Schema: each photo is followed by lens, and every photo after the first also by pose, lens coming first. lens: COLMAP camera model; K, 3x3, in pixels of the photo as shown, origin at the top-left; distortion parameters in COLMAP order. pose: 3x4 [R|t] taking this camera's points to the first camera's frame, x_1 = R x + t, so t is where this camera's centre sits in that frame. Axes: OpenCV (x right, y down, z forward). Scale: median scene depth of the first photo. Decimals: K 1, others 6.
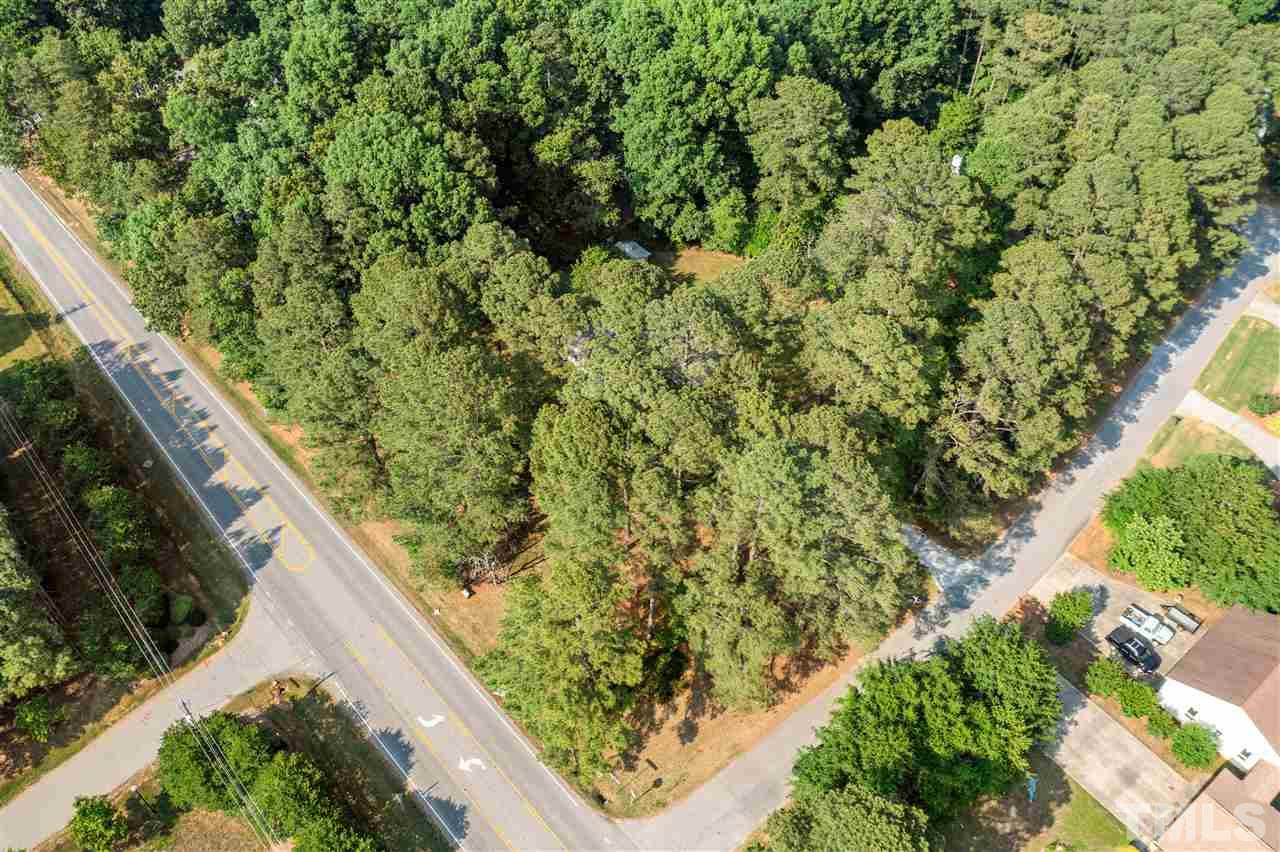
lens RADIAL K [[1026.7, 0, 640.0], [0, 1026.7, 426.0], [0, 0, 1]] dist [-0.001522, -0.006949]
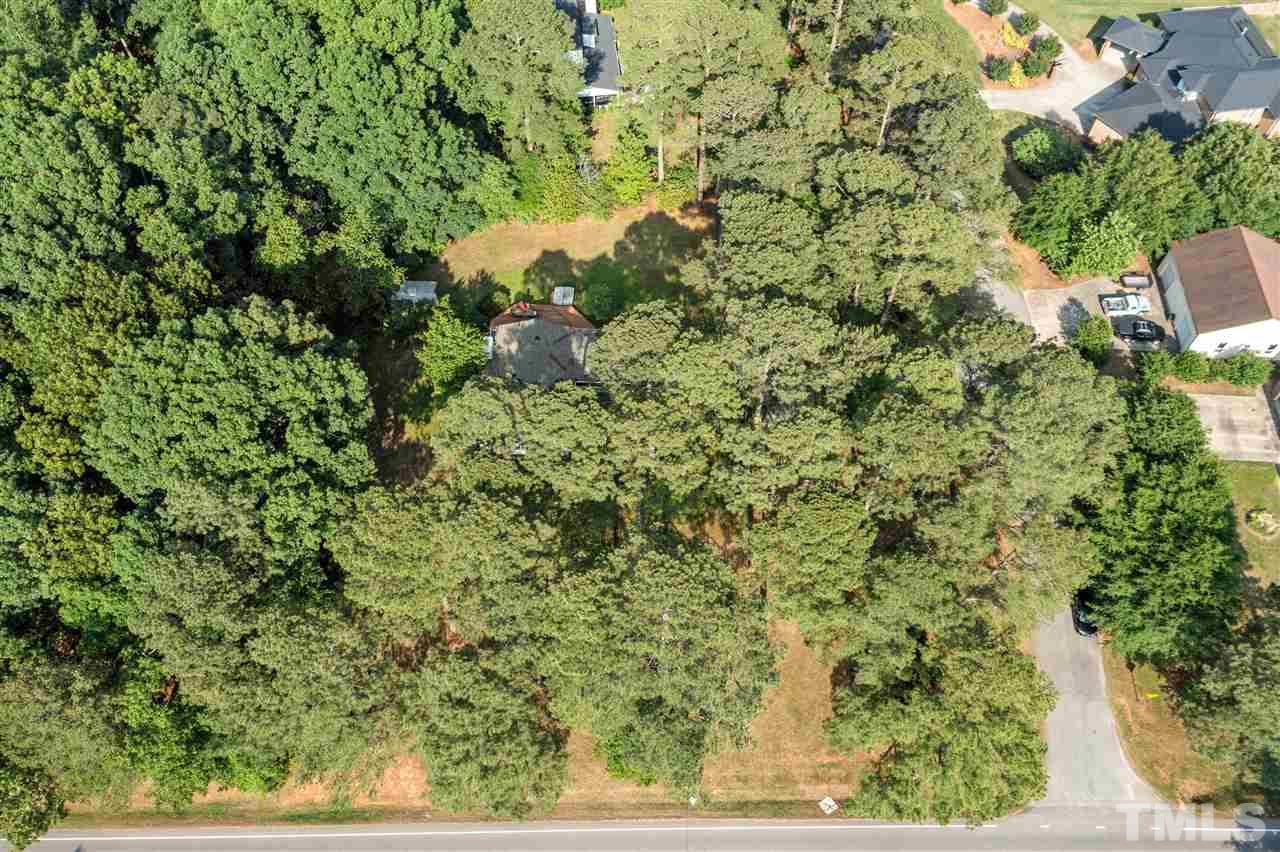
lens RADIAL K [[1026.7, 0, 640.0], [0, 1026.7, 426.0], [0, 0, 1]] dist [-0.001522, -0.006949]
pose [[0.665491, -0.634224, 0.393550, -0.350854], [0.546335, 0.773149, 0.322116, -0.329407], [-0.508567, 0.000645, 0.861022, 0.309991]]
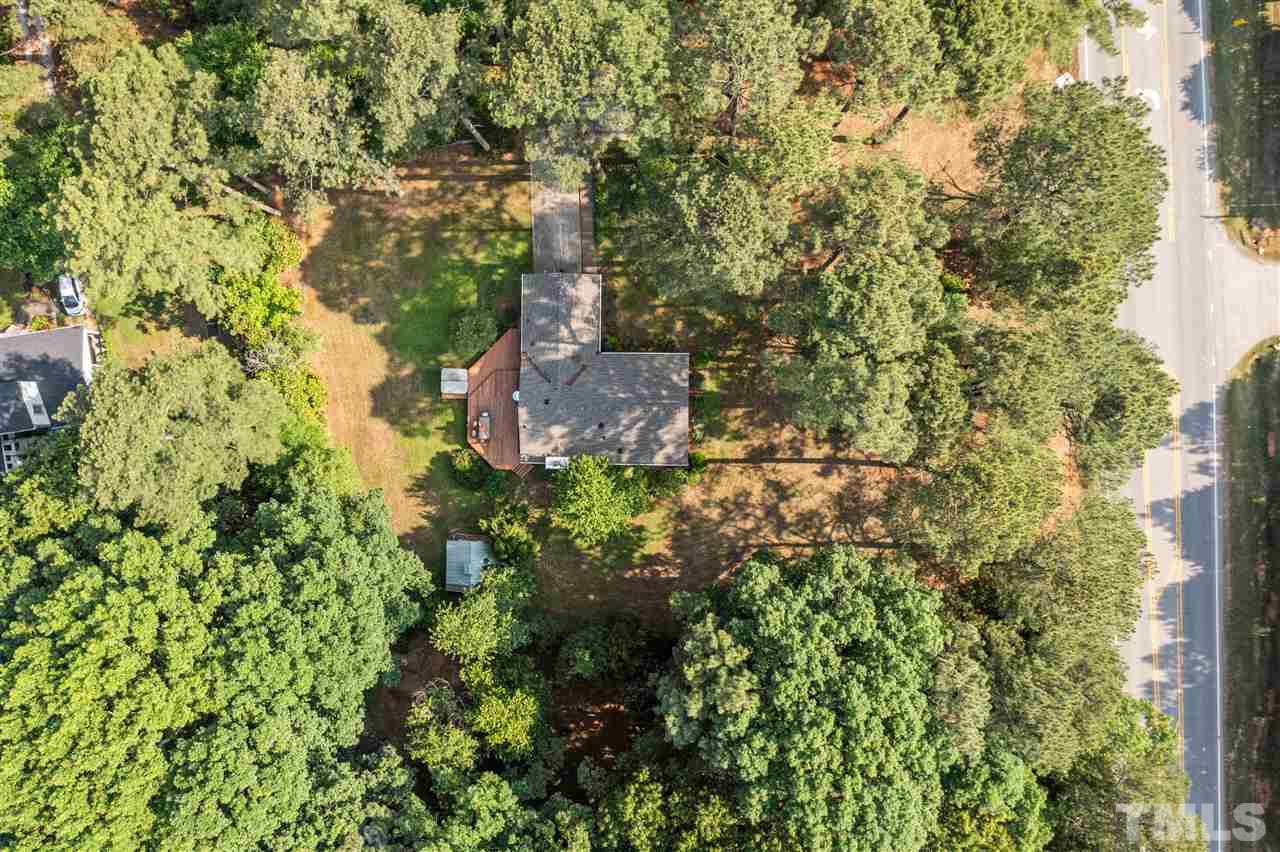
lens RADIAL K [[1026.7, 0, 640.0], [0, 1026.7, 426.0], [0, 0, 1]] dist [-0.001522, -0.006949]
pose [[-0.766527, -0.641668, 0.026429, -0.062714], [0.499891, -0.570316, 0.651804, -0.628257], [-0.403169, 0.512837, 0.757927, 0.582920]]
